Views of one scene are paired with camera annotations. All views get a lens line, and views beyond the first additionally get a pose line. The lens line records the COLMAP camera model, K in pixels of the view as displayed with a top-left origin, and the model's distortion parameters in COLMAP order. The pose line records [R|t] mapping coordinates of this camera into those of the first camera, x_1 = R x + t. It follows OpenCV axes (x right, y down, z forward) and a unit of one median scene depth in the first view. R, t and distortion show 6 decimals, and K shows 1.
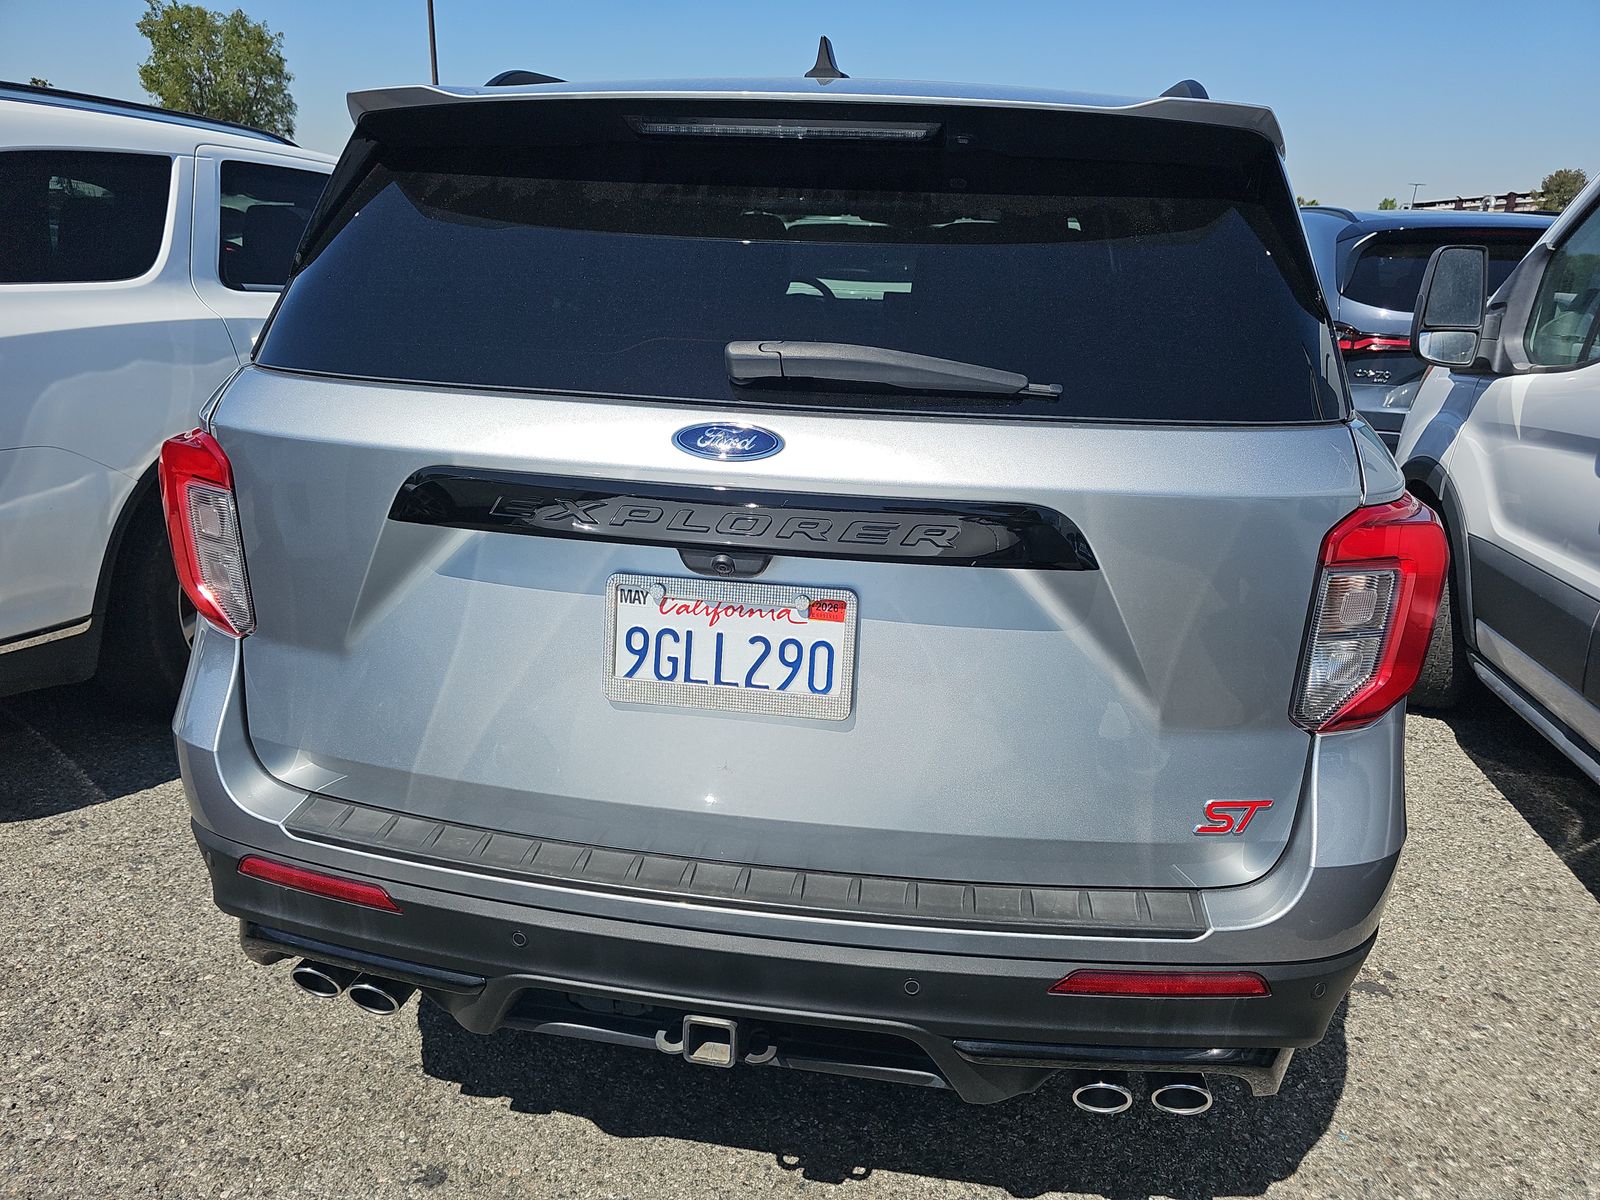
lens RADIAL K [[1055.3, 0, 820.1], [0, 1055.3, 623.9], [0, 0, 1]] dist [0.010324, -0.003248]
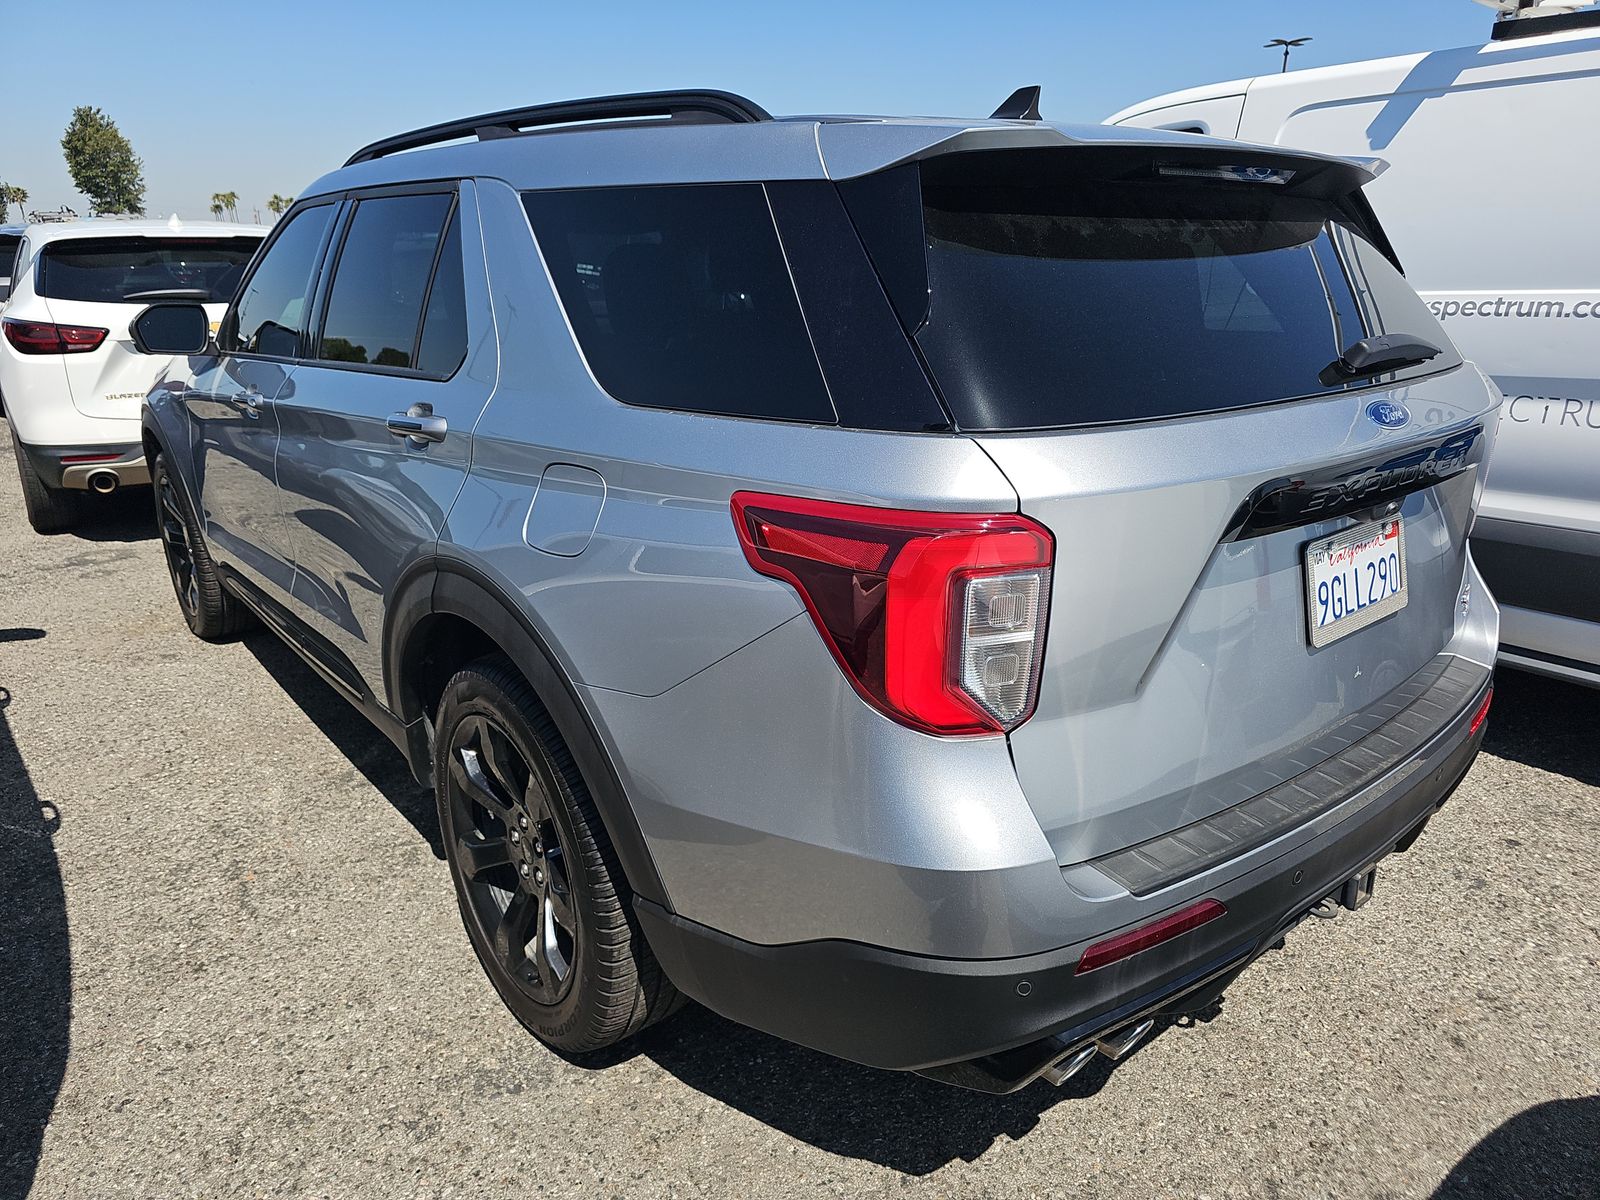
lens RADIAL K [[1053.9, 0, 800.5], [0, 1053.9, 591.6], [0, 0, 1]] dist [0.031088, -0.000530]
pose [[0.669532, -0.259171, 0.696101, -1.063651], [0.266251, 0.958616, 0.100821, -0.201348], [-0.693424, 0.117835, 0.710829, 0.401484]]
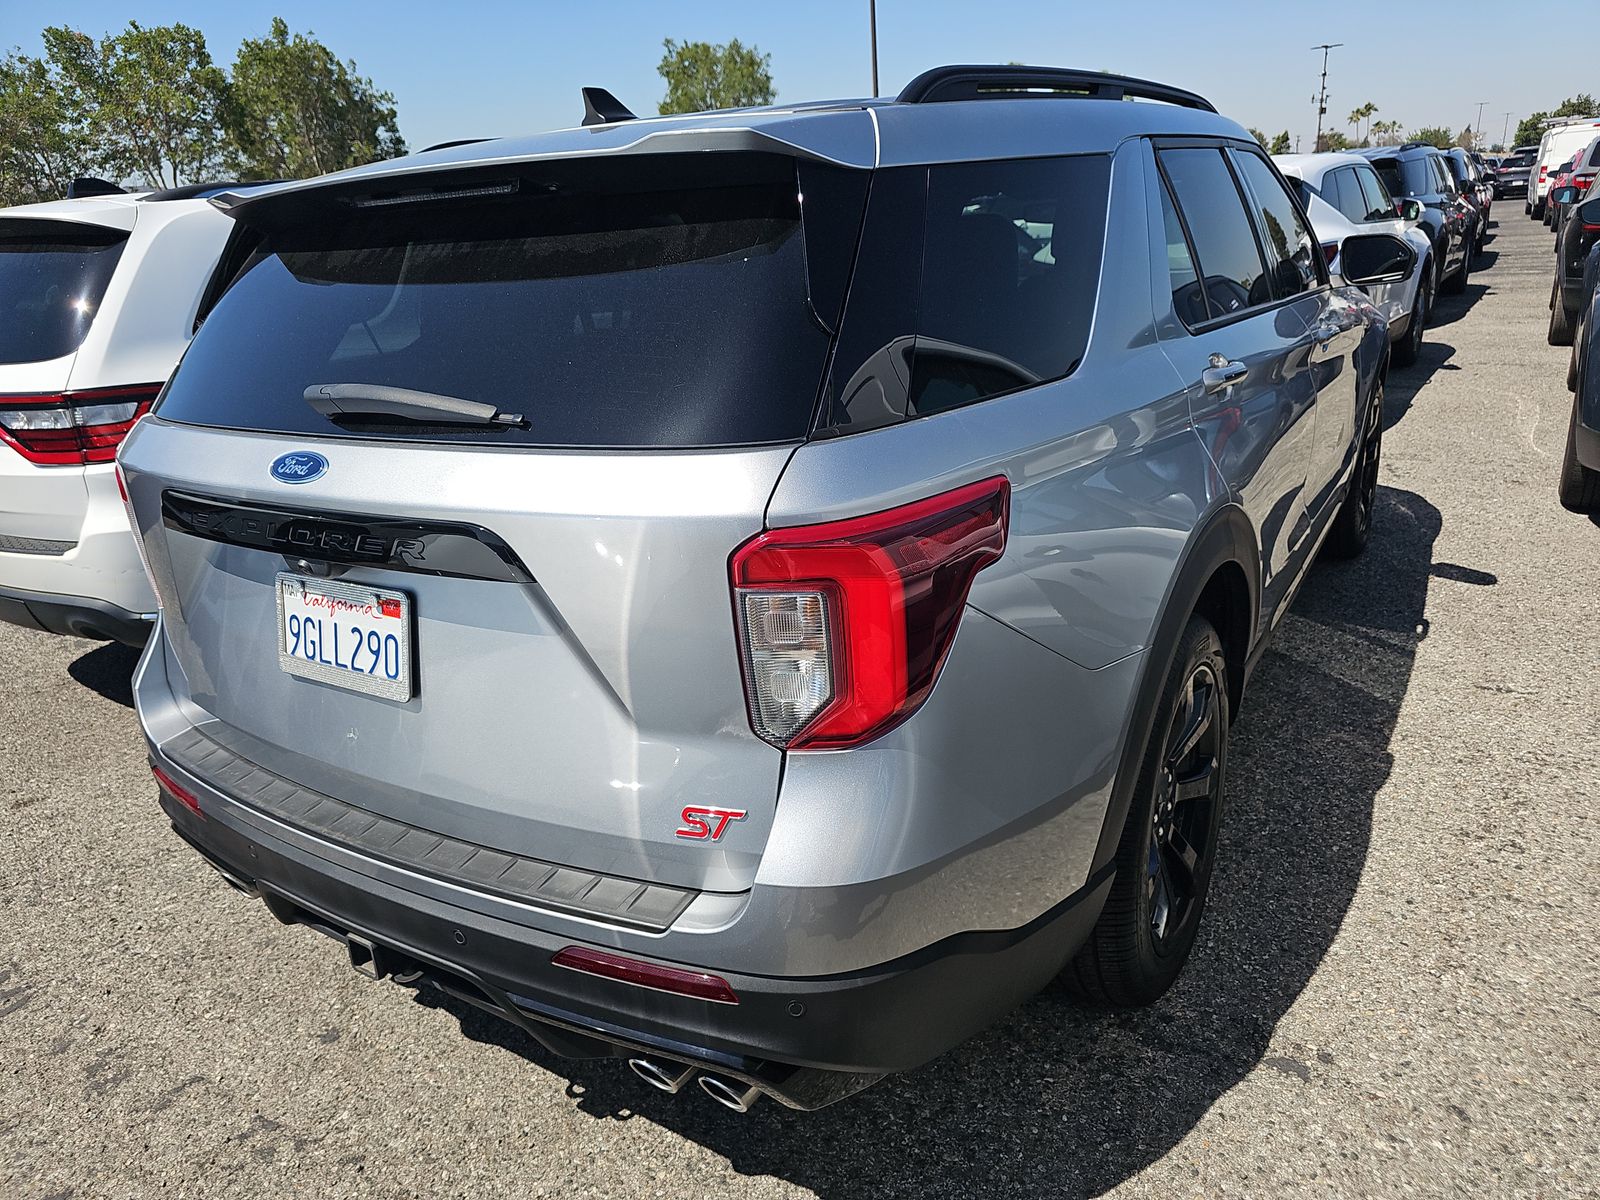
lens RADIAL K [[1055.3, 0, 820.1], [0, 1055.3, 623.9], [0, 0, 1]] dist [0.010324, -0.003248]
pose [[0.912460, 0.049684, -0.406138, 0.663009], [-0.039358, 0.998655, 0.033744, -0.039004], [0.407269, -0.014805, 0.913188, 0.084152]]
